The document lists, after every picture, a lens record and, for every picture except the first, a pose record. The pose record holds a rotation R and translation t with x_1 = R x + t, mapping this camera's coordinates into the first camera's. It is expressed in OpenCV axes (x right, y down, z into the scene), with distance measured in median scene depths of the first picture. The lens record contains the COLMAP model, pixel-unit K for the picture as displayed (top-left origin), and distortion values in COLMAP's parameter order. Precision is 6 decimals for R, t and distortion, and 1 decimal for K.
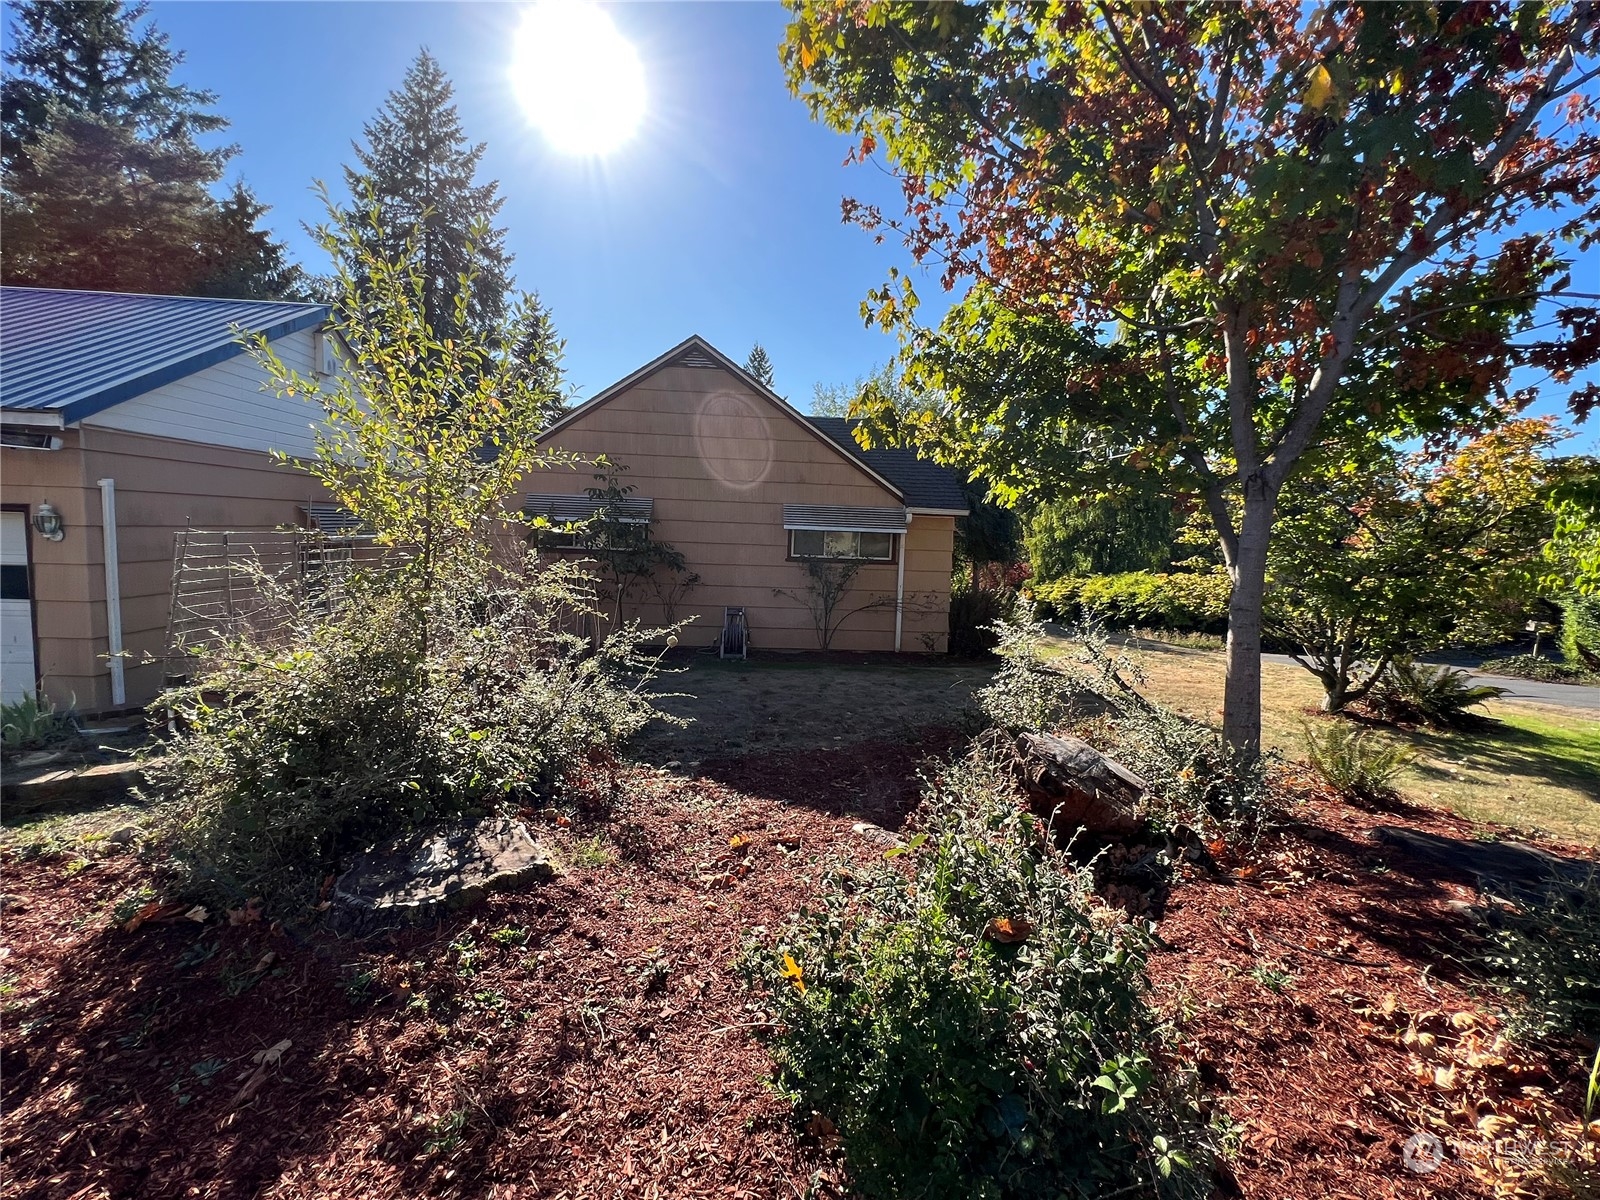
lens RADIAL K [[706.2, 0, 800.0], [0, 706.2, 600.0], [0, 0, 1]] dist [-0.000371, -0.000066]
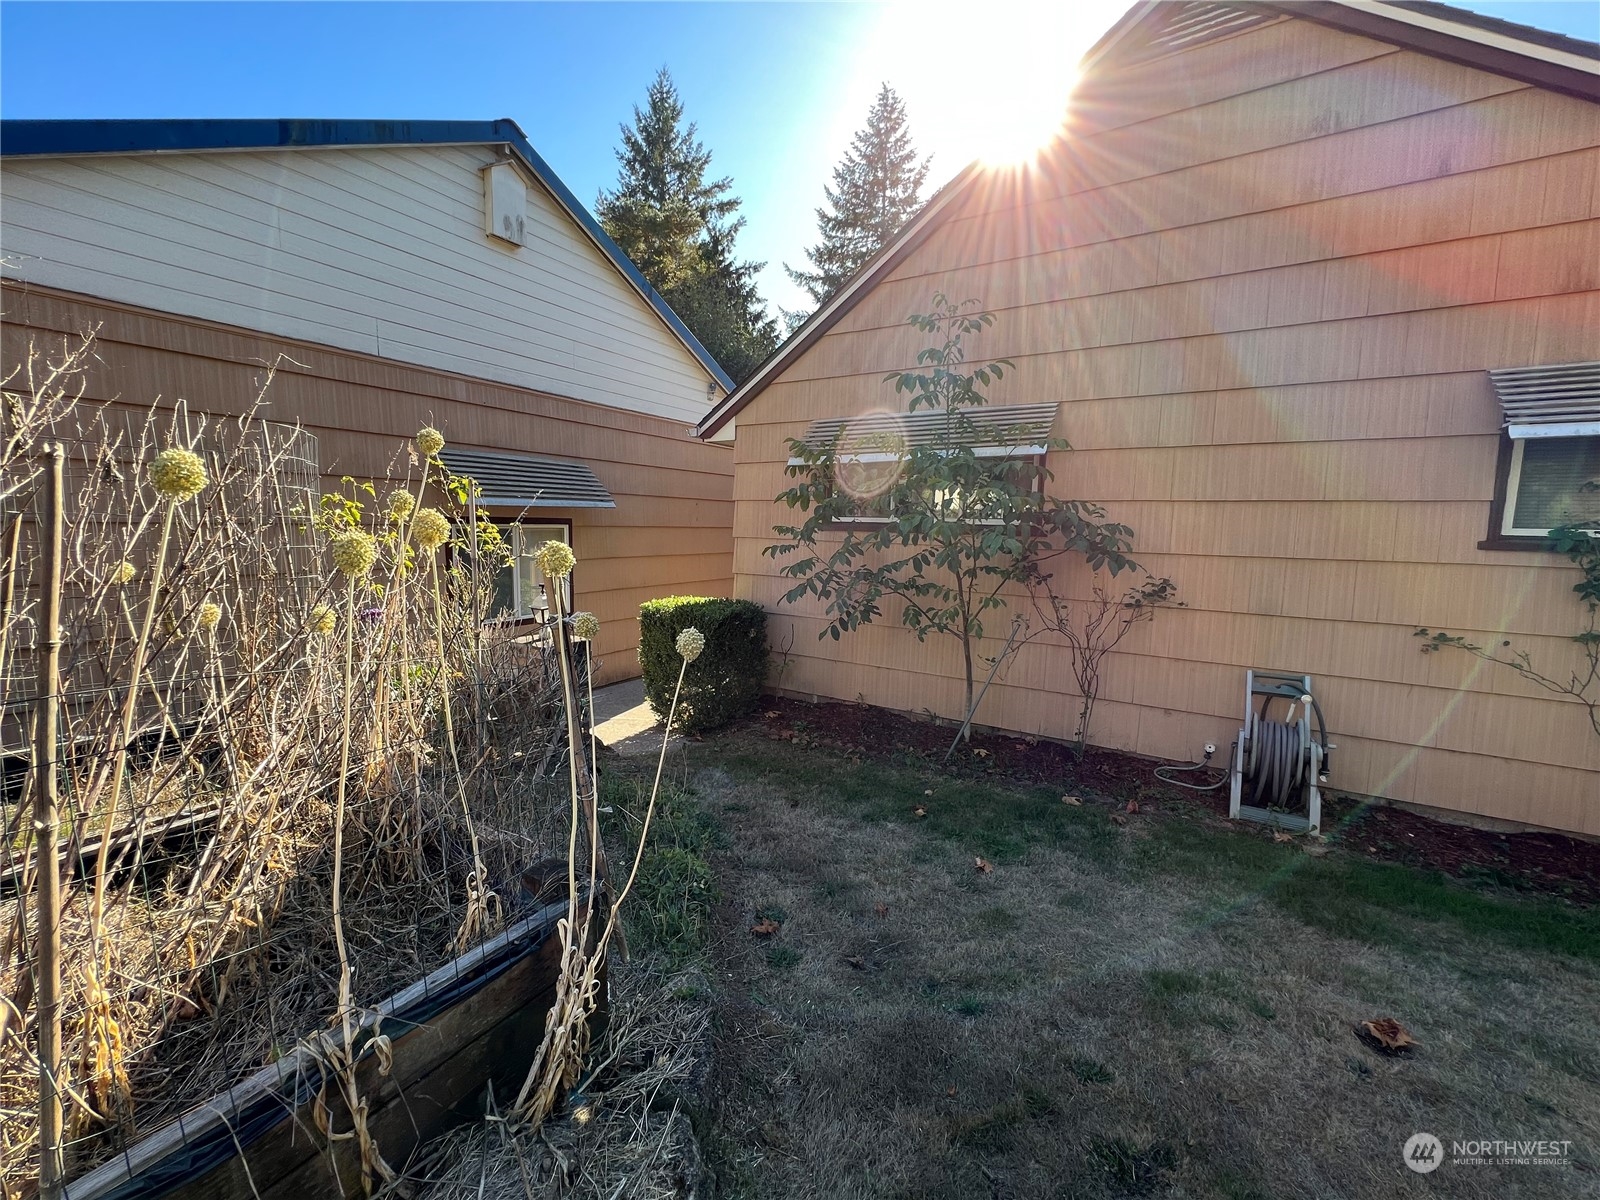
lens RADIAL K [[643.5, 0, 796.2], [0, 643.5, 595.1], [0, 0, 1]] dist [-0.000914, 0.000908]
pose [[0.805311, 0.046039, -0.591063, -0.025523], [-0.045309, 0.998844, 0.016070, -0.006309], [0.591119, 0.013839, 0.806466, 0.150482]]
